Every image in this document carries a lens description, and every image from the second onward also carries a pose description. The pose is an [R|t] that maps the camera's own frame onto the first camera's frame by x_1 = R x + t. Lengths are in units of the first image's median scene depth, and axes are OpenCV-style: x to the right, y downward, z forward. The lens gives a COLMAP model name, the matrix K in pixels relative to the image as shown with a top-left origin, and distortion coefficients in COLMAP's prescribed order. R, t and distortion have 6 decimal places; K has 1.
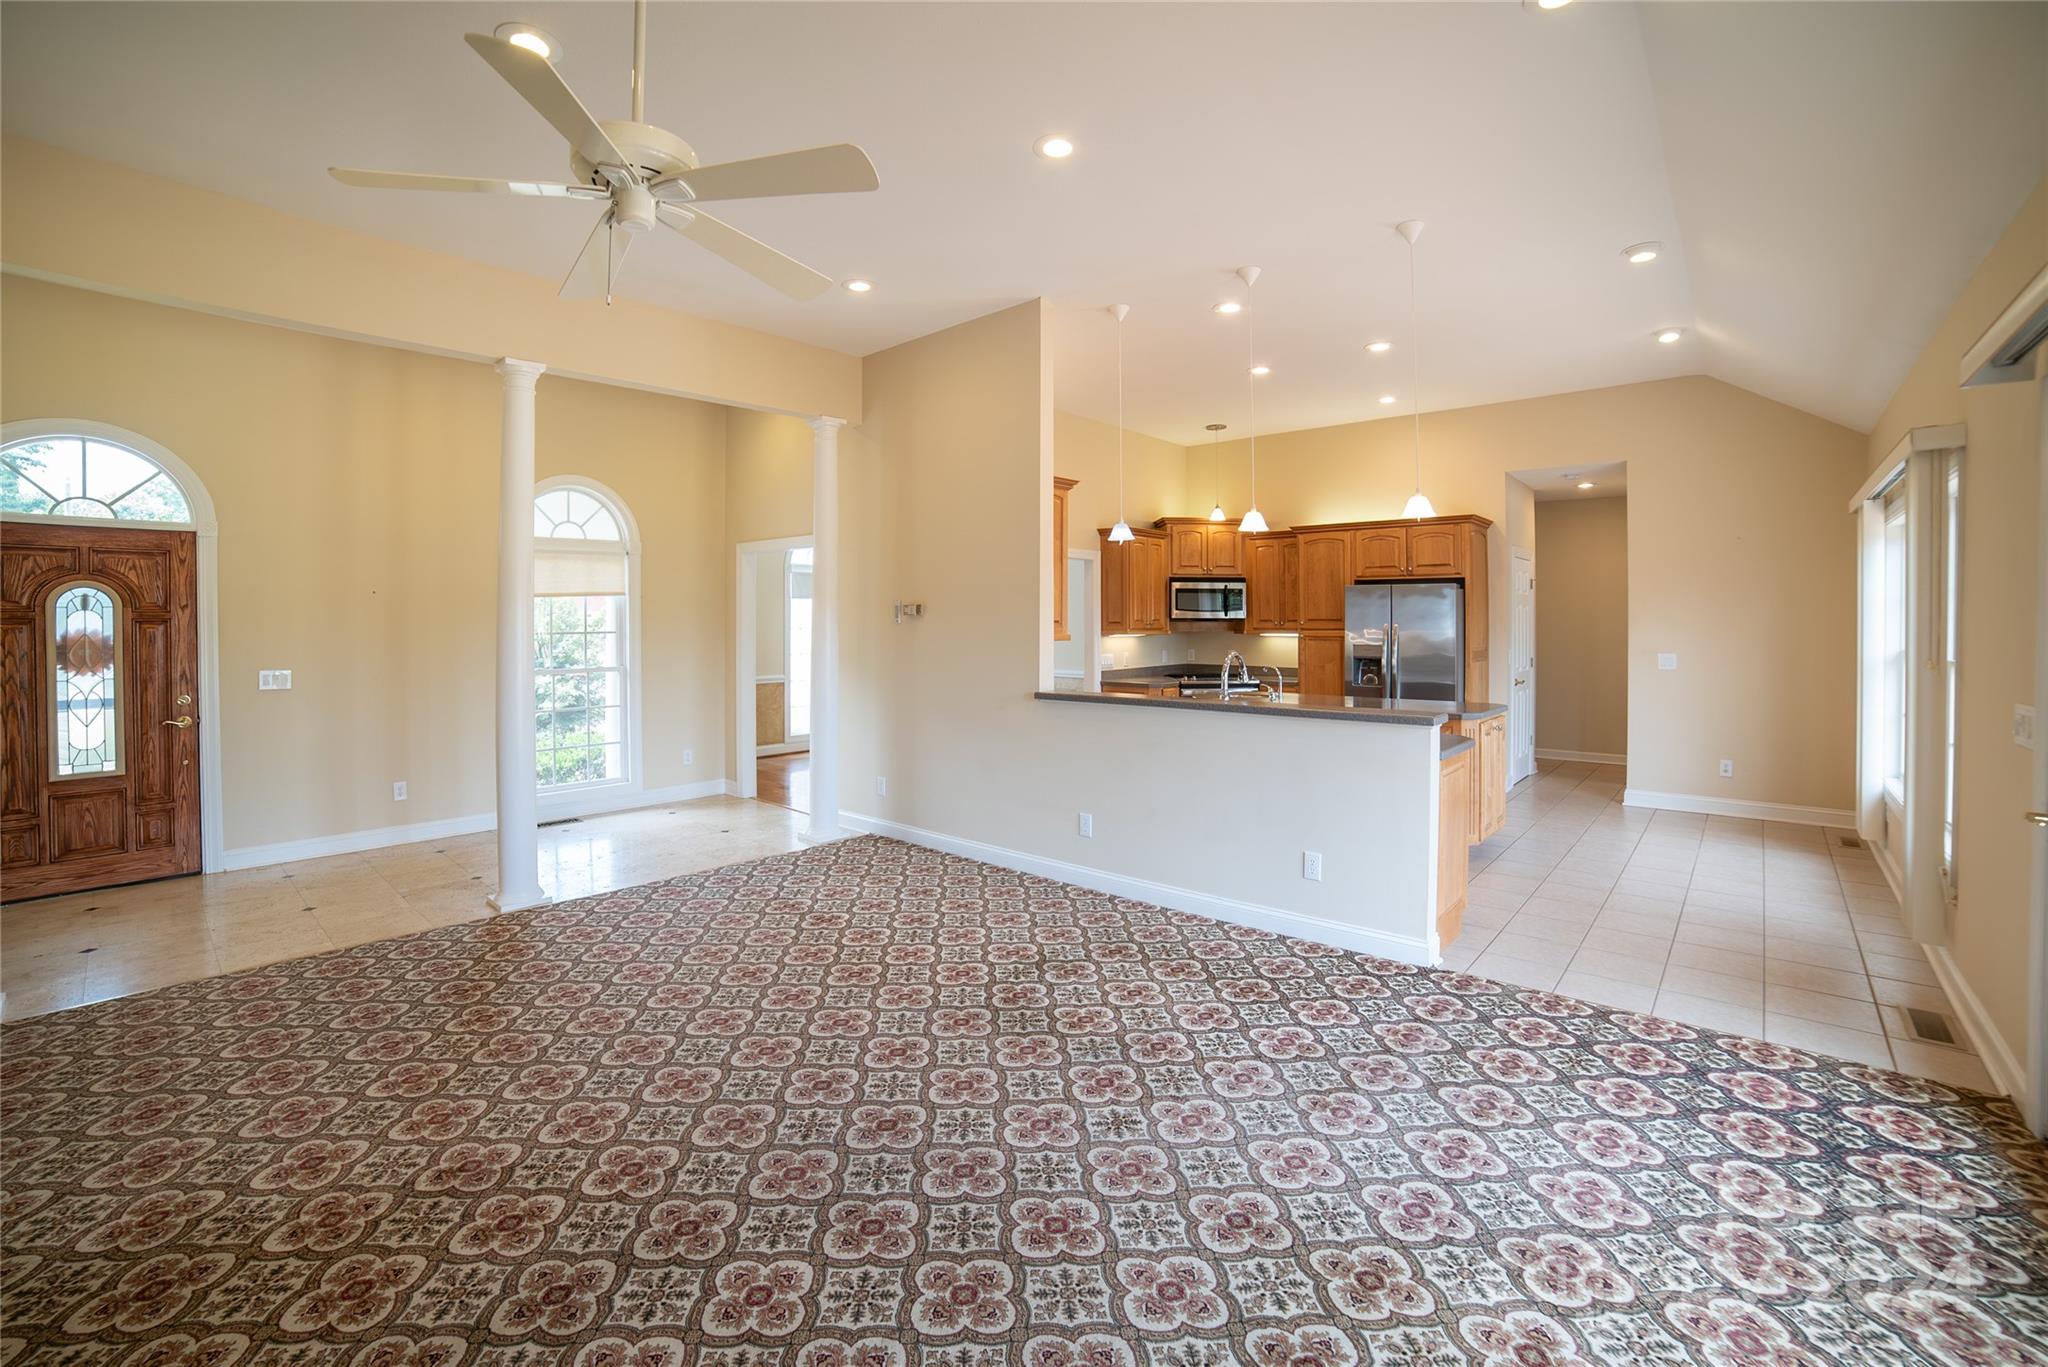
lens RADIAL K [[919.2, 0, 1010.0], [0, 919.2, 636.8], [0, 0, 1]] dist [-0.107785, 0.044750]
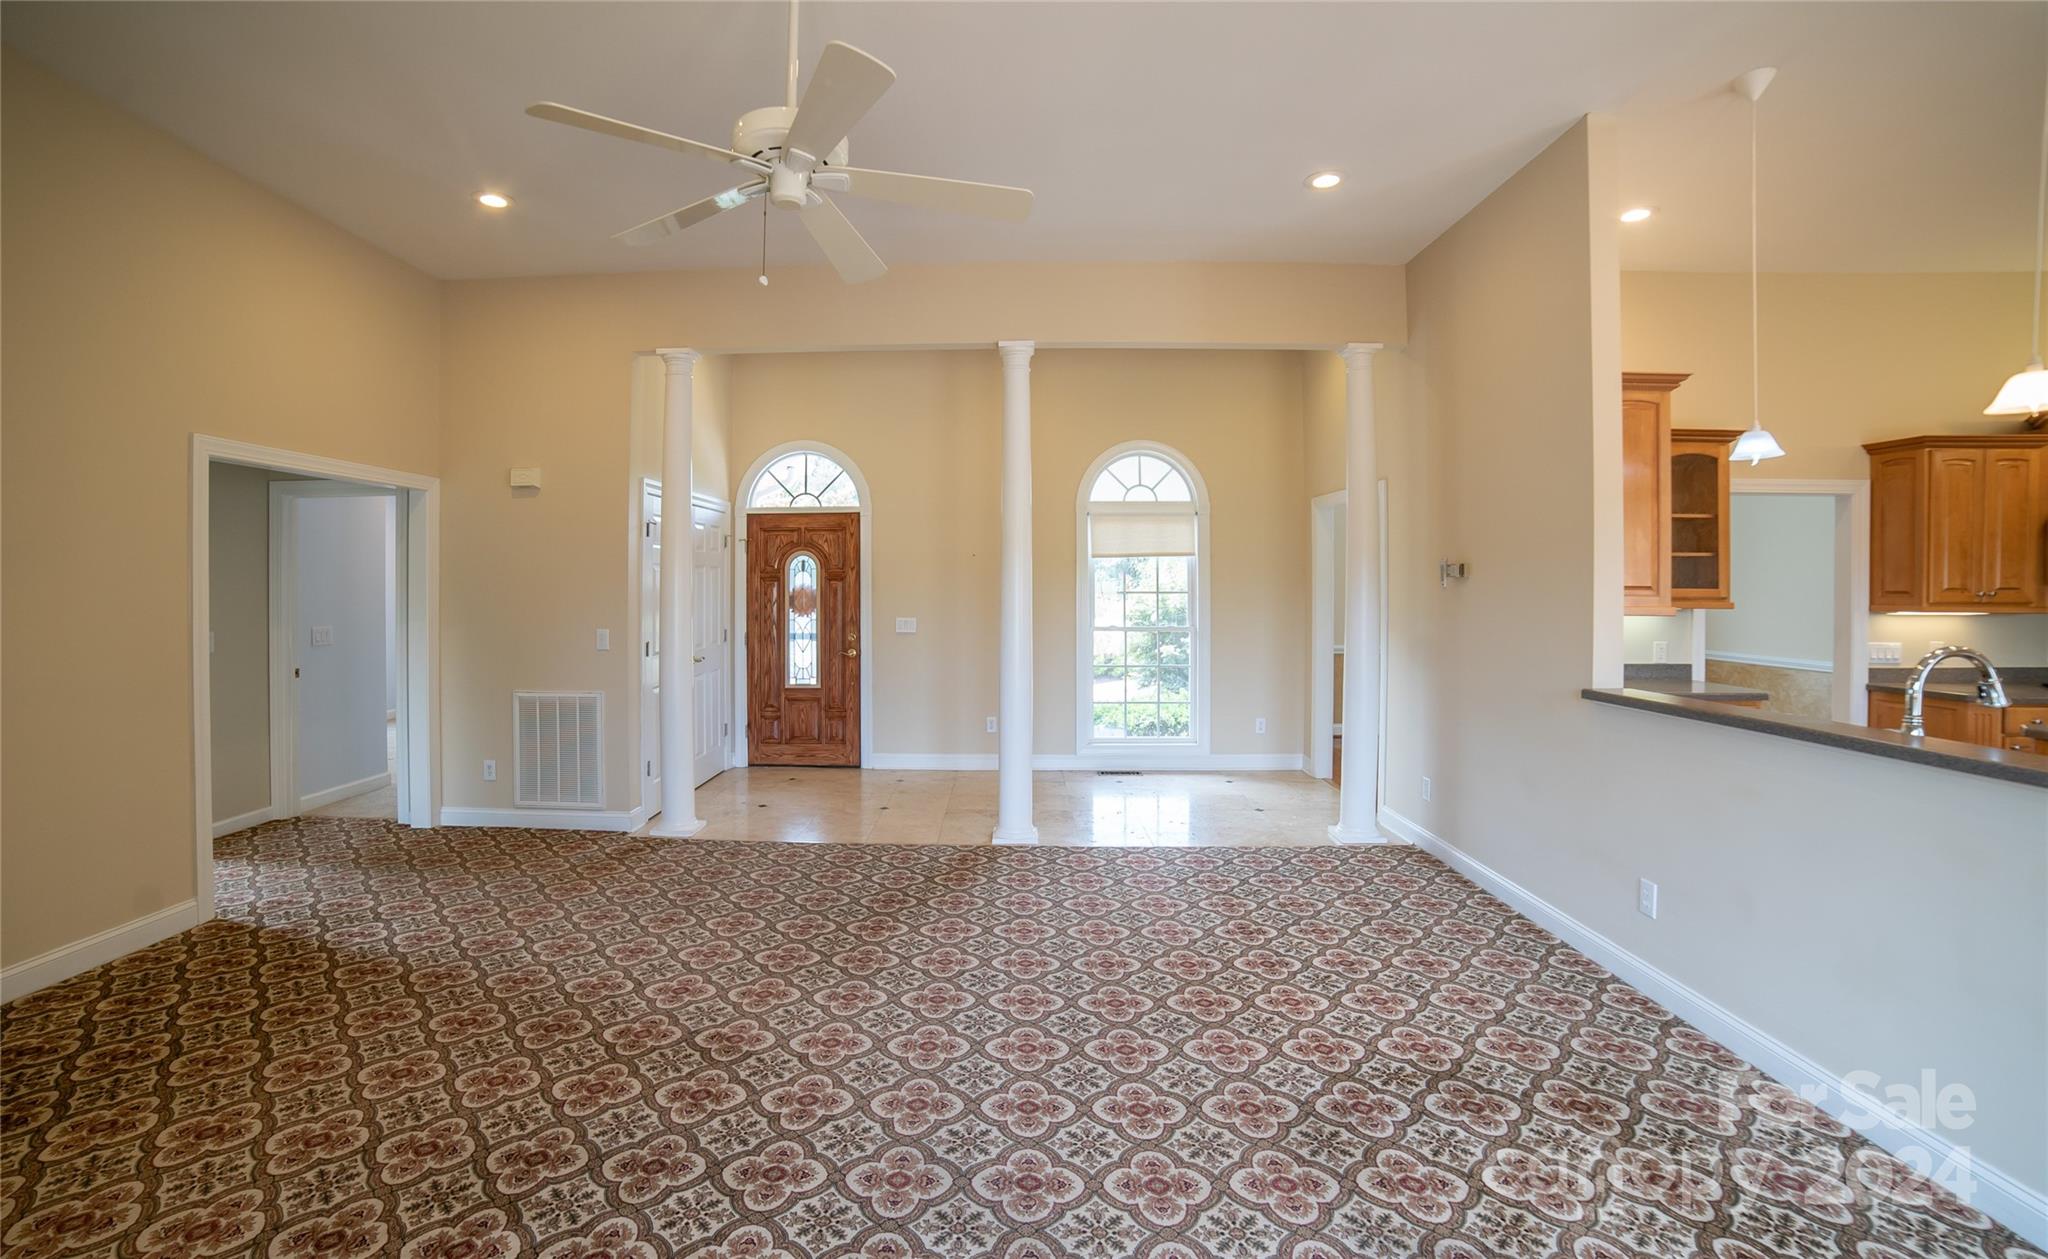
lens RADIAL K [[903.4, 0, 981.2], [0, 903.4, 594.9], [0, 0, 1]] dist [-0.105498, 0.037496]
pose [[0.636668, 0.016521, -0.770961, 0.269853], [-0.022287, 0.999747, 0.003018, -0.002506], [0.770816, 0.015261, 0.636876, 0.265152]]
